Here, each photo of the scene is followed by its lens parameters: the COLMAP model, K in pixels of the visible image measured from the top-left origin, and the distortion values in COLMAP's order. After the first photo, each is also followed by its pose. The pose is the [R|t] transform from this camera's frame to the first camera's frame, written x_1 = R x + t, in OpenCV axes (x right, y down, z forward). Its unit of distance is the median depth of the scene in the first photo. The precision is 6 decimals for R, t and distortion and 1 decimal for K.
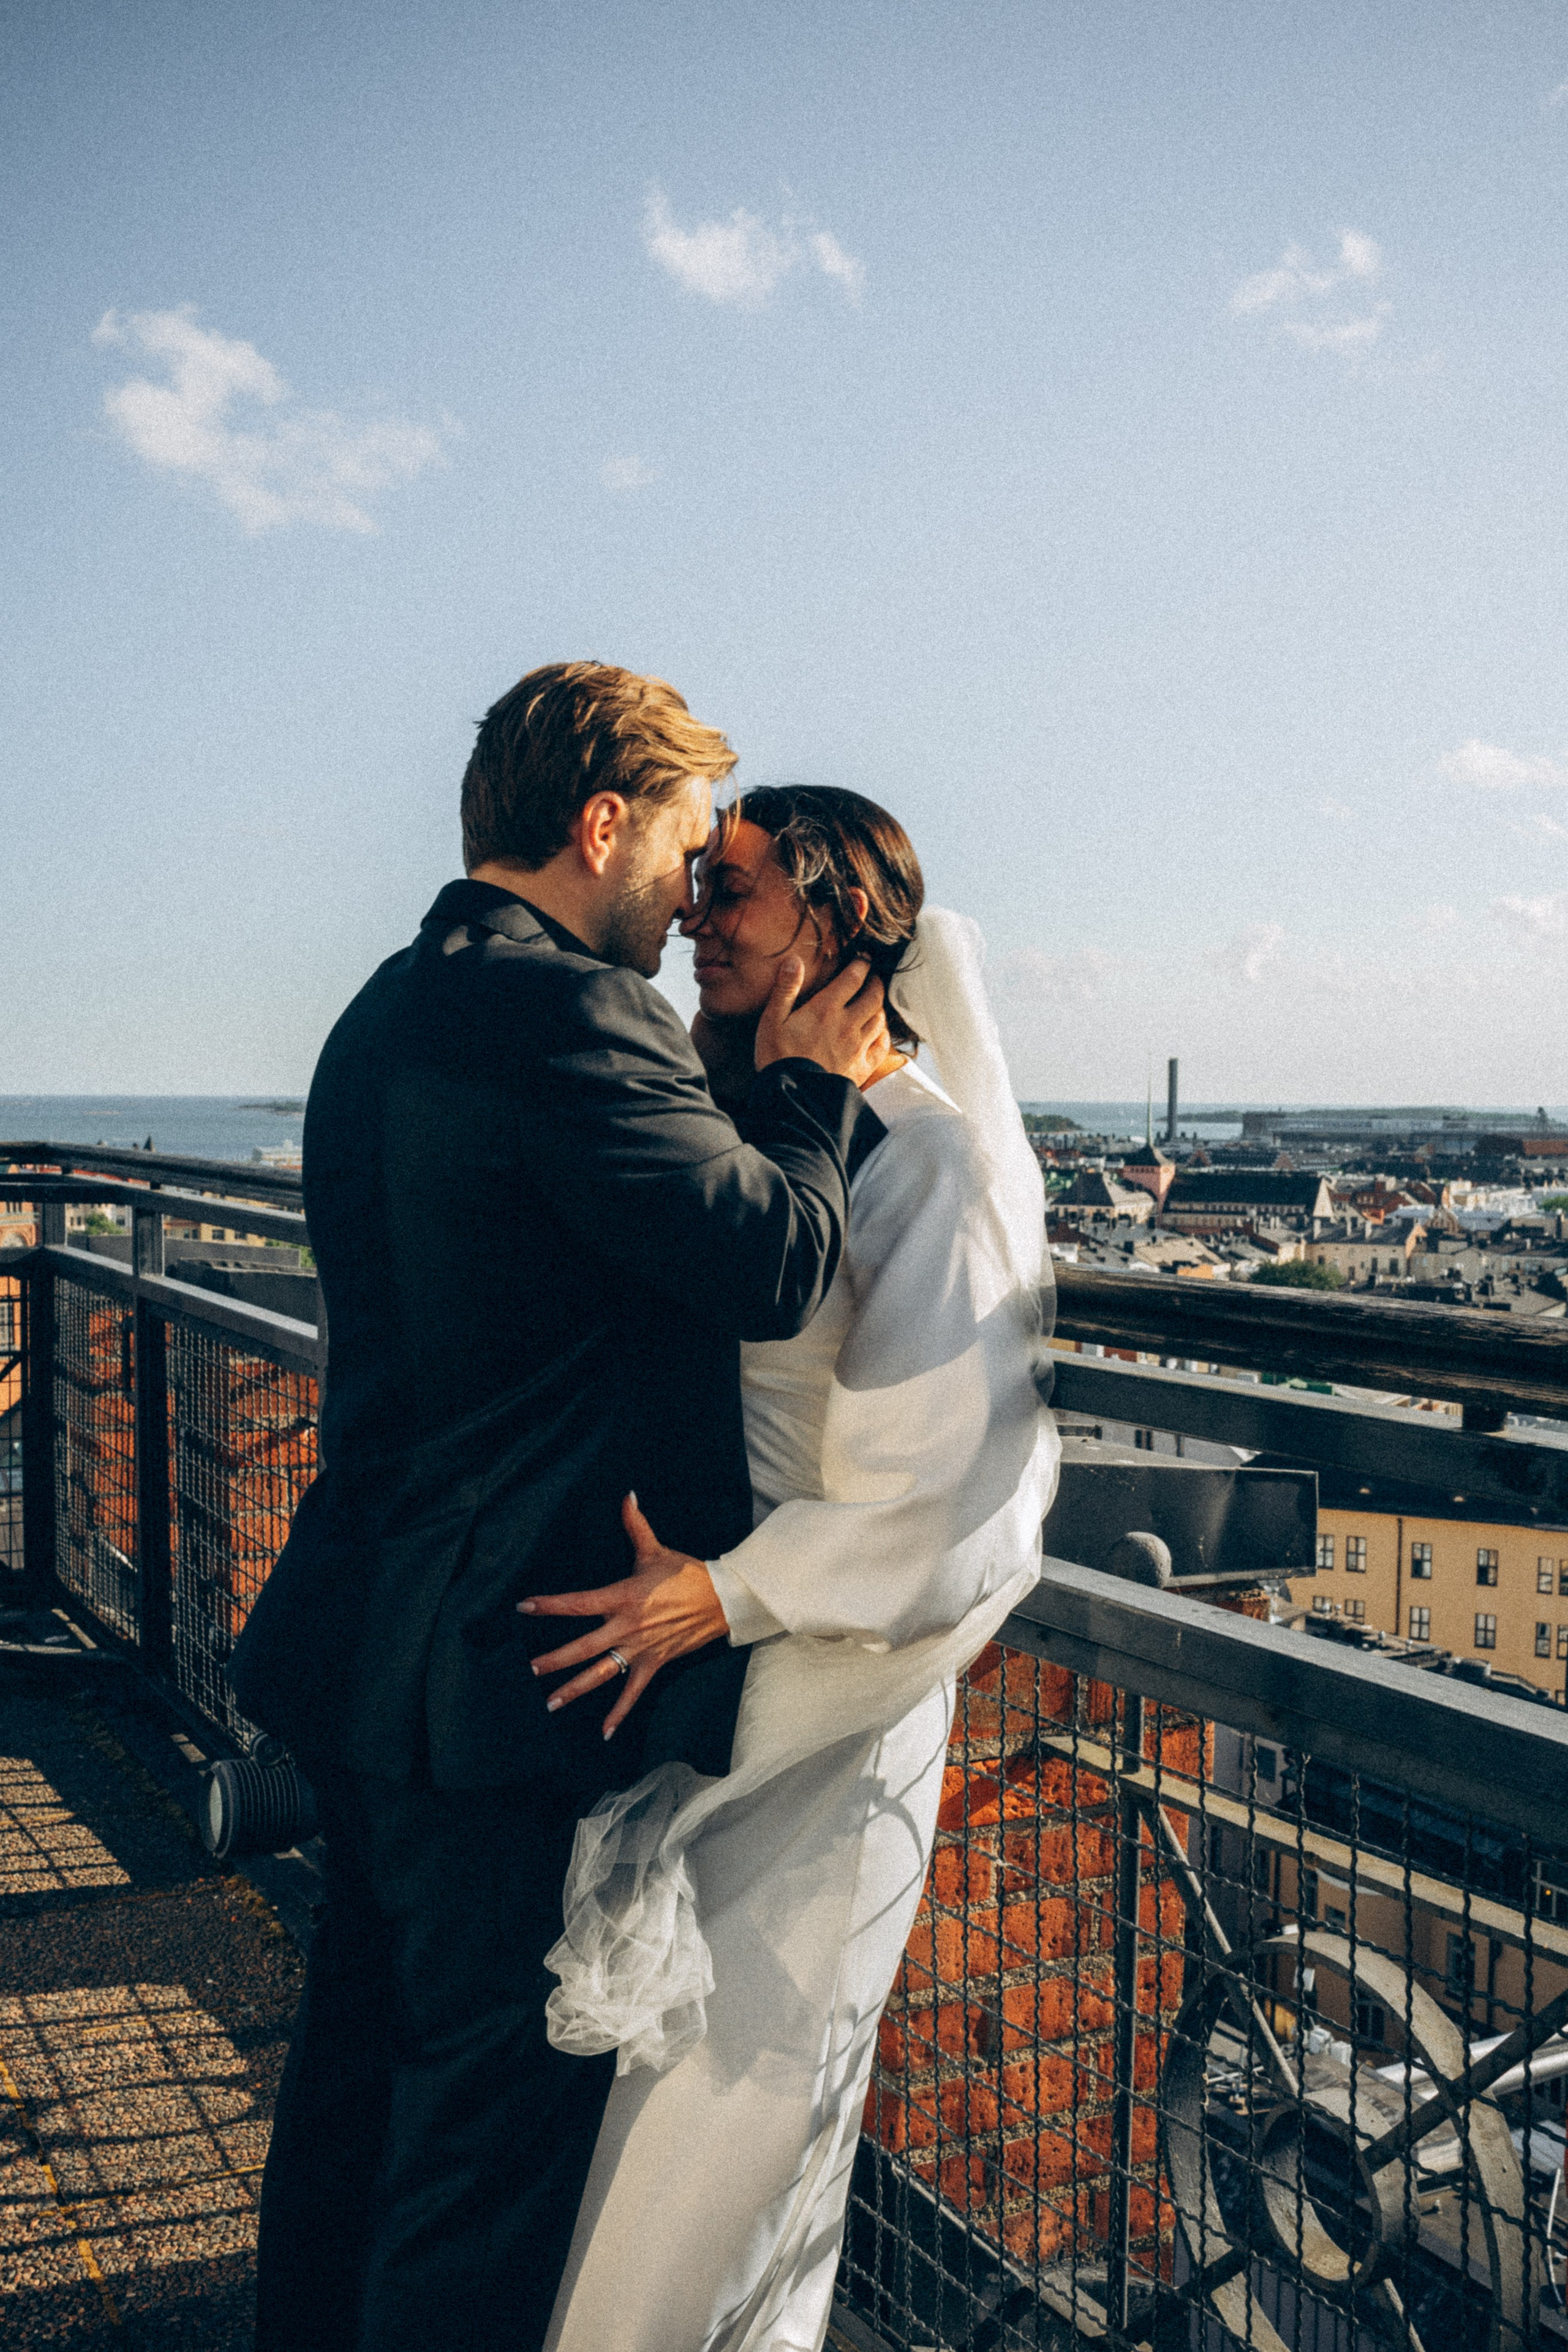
lens RADIAL K [[2366.1, 0, 784.0], [0, 2366.1, 1176.0], [0, 0, 1]] dist [-0.208918, 0.327044]
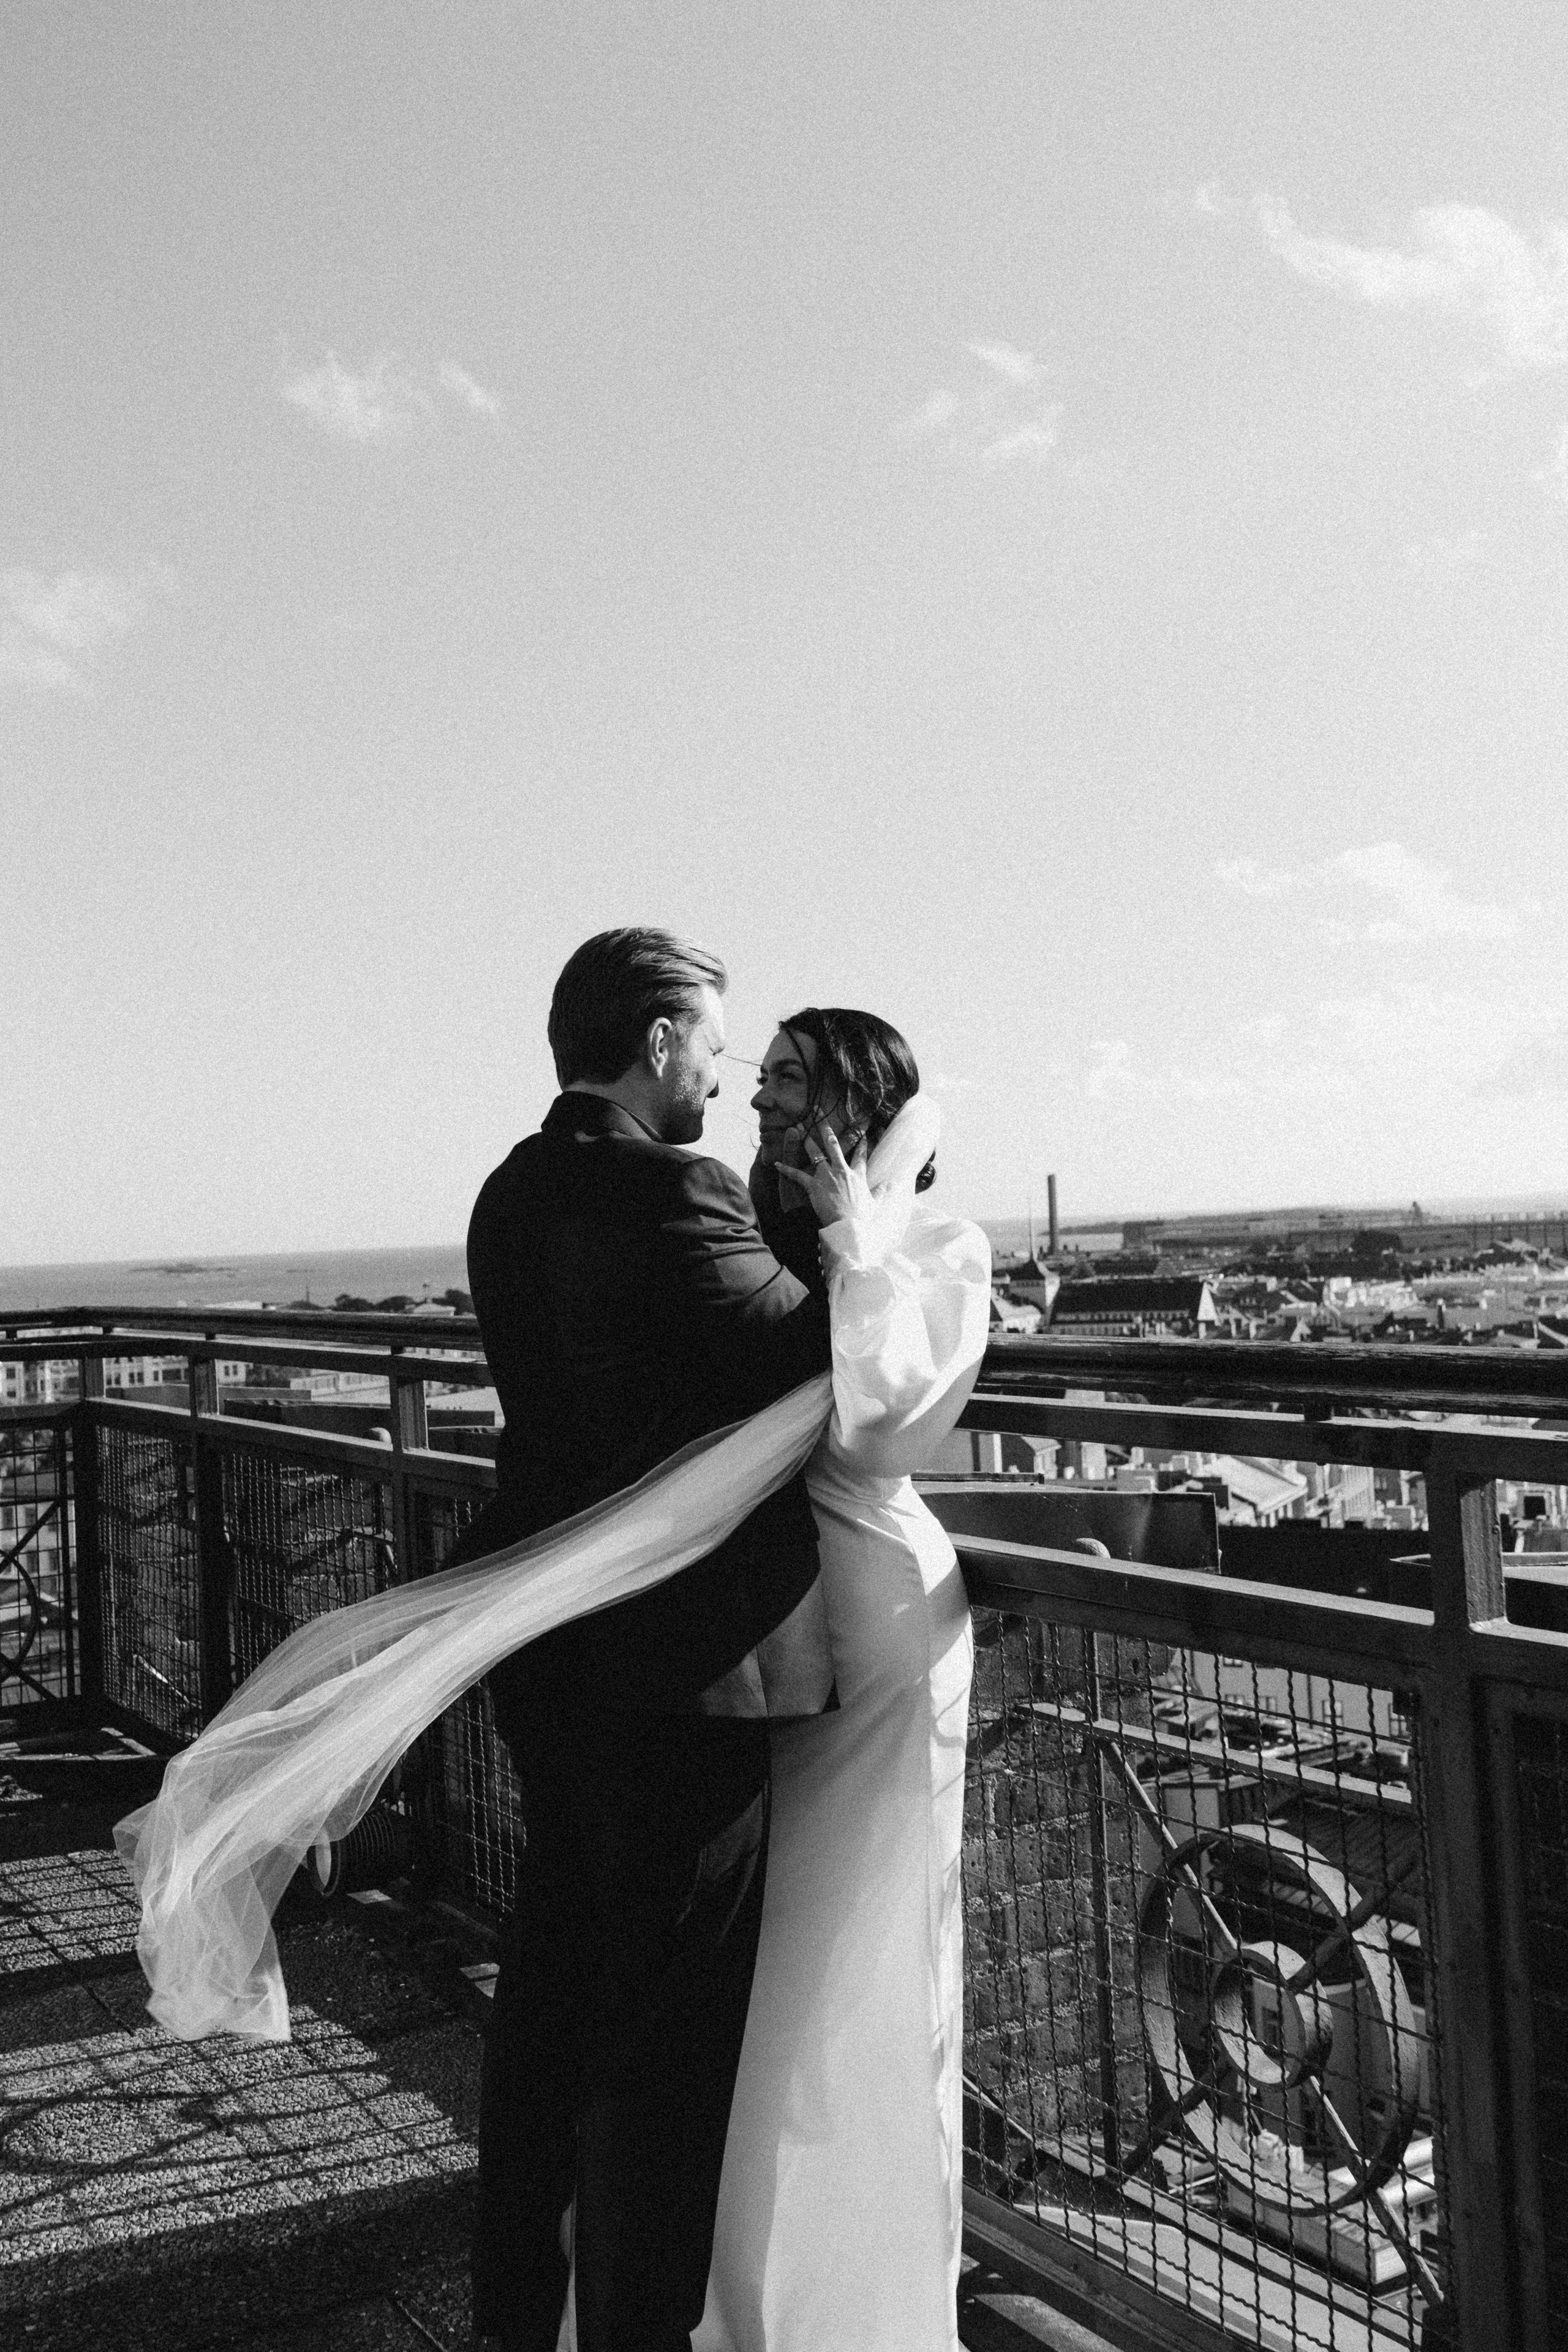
lens RADIAL K [[2307.0, 0, 805.3], [0, 2307.0, 1160.5], [0, 0, 1]] dist [0.020494, -0.054962]
pose [[0.996965, -0.051812, 0.058113, -0.065298], [0.055364, 0.996584, -0.061279, 0.007307], [-0.054739, 0.064310, 0.996428, -0.286546]]
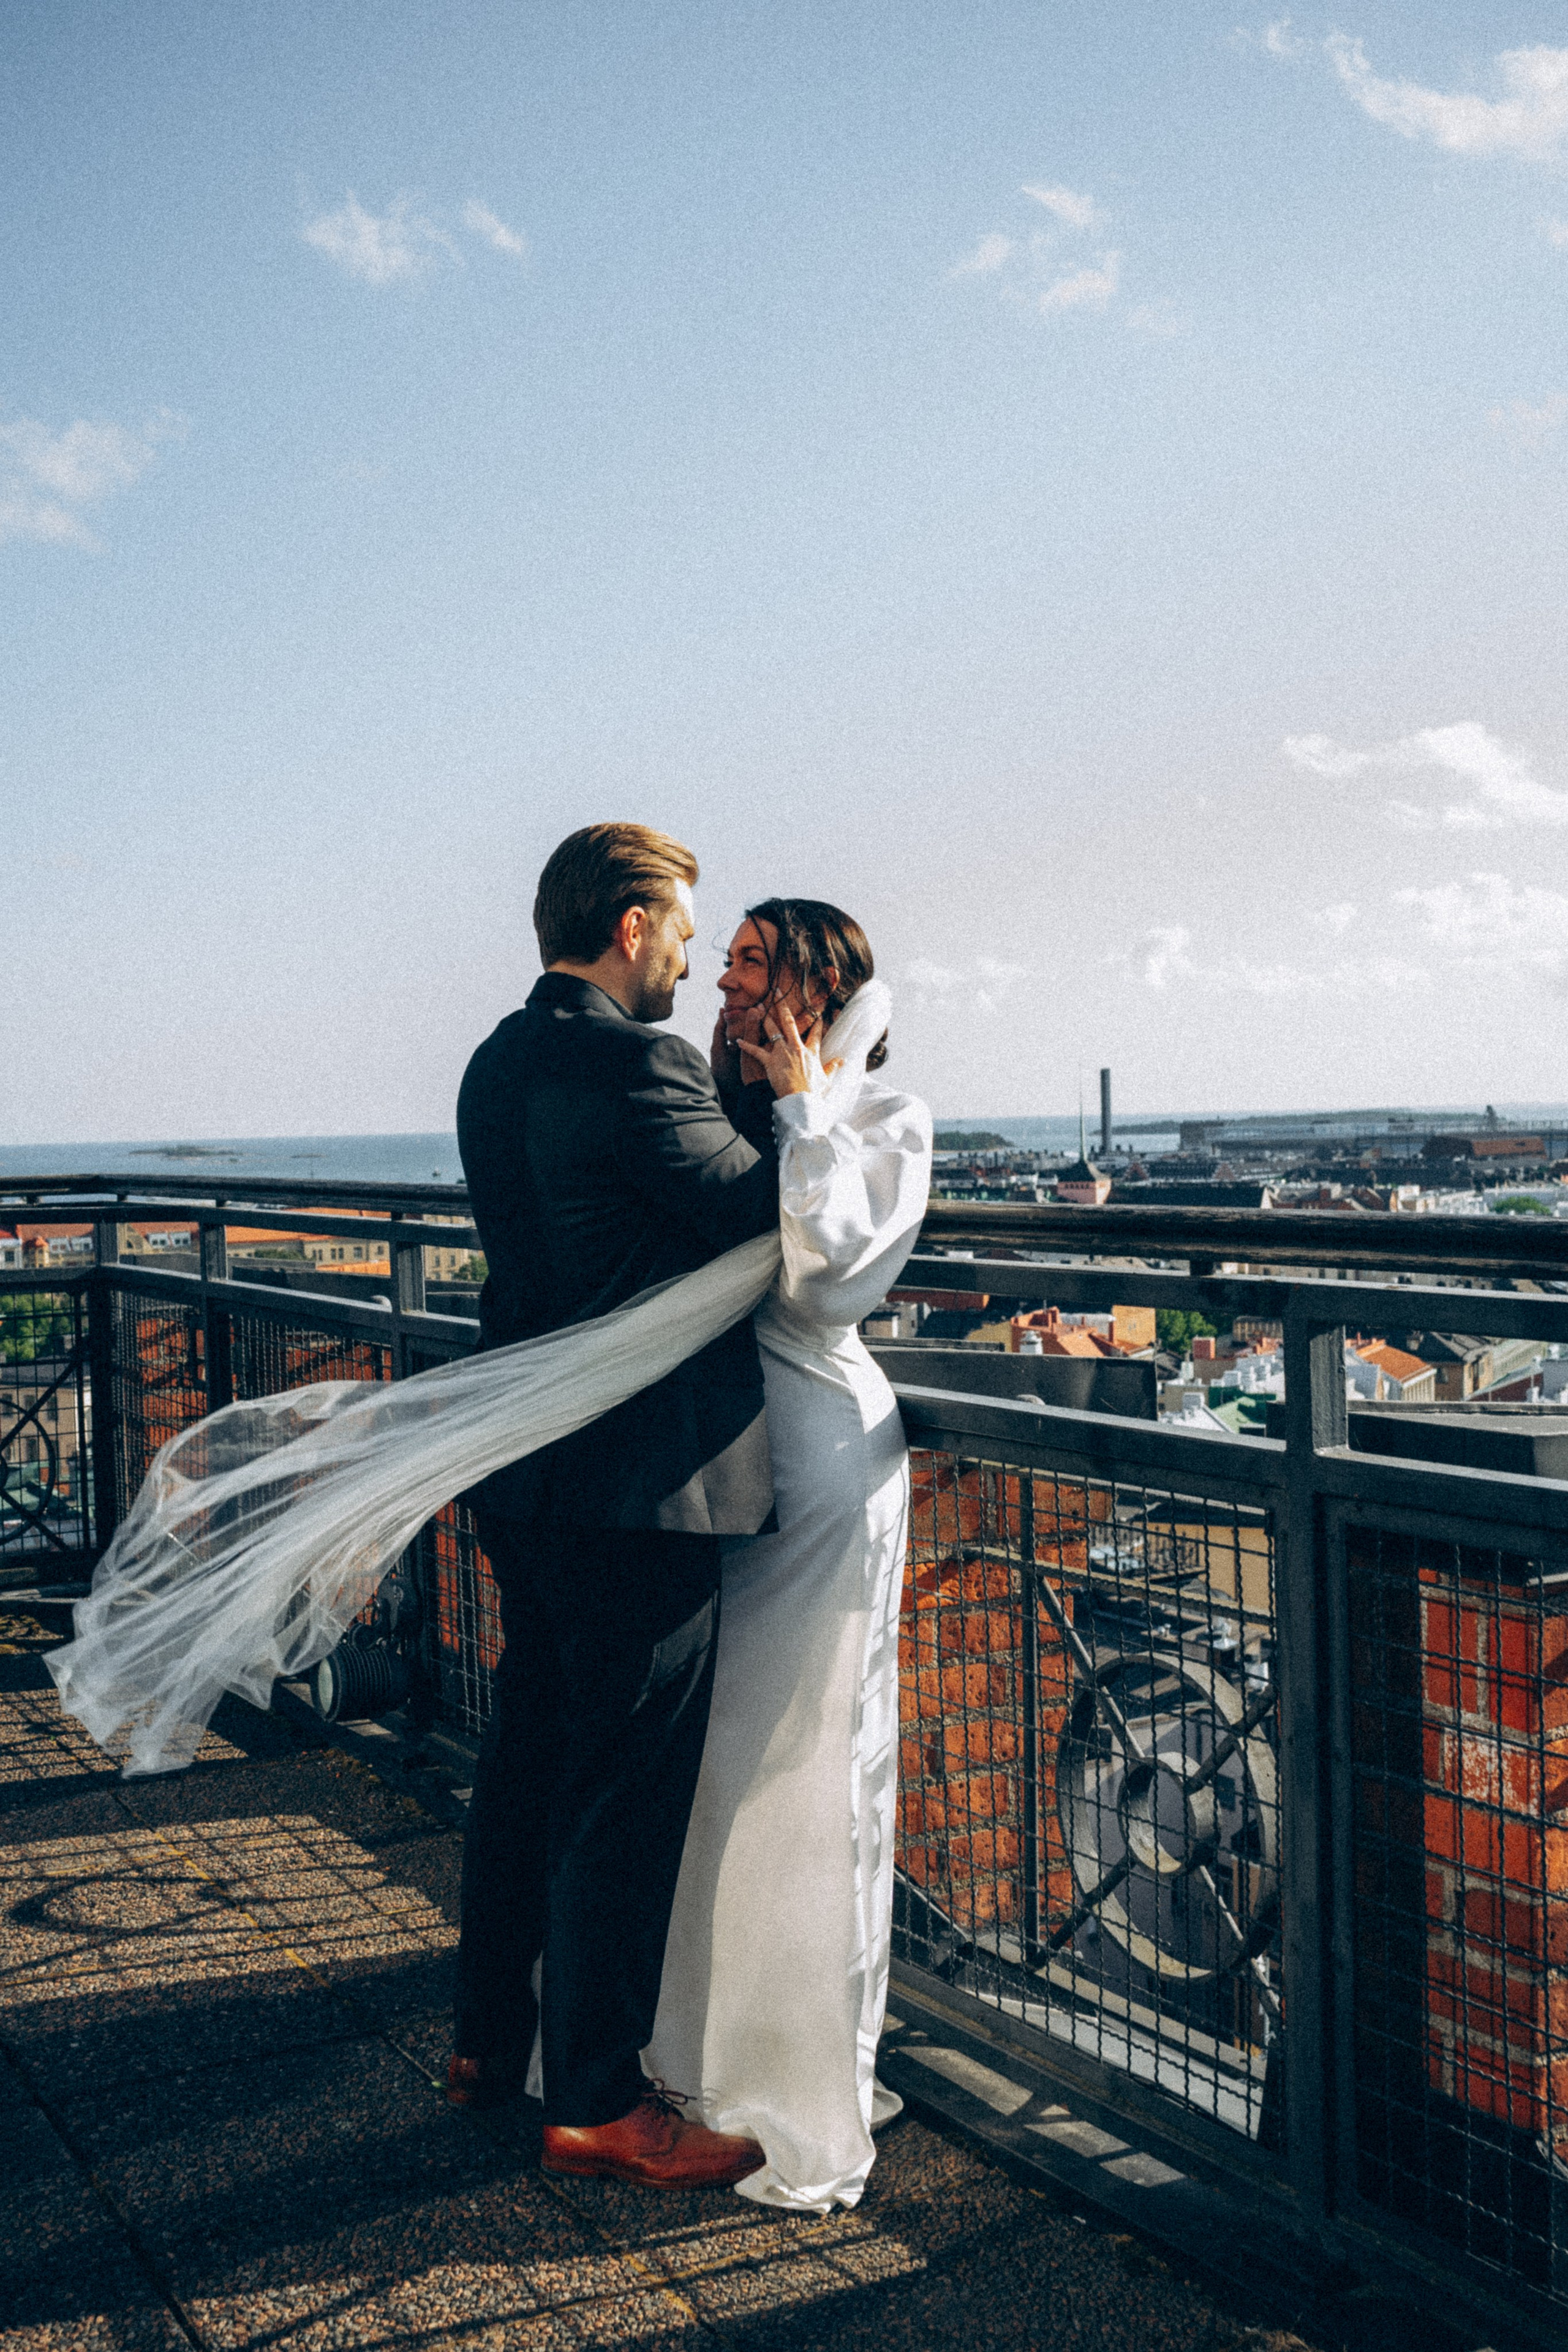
lens RADIAL K [[2477.4, 0, 757.7], [0, 2477.4, 1135.8], [0, 0, 1]] dist [-0.179113, 0.204979]
pose [[0.999138, -0.034509, 0.023071, -0.038527], [0.035141, 0.999002, -0.027561, 0.024680], [-0.022097, 0.028348, 0.999354, -0.466795]]
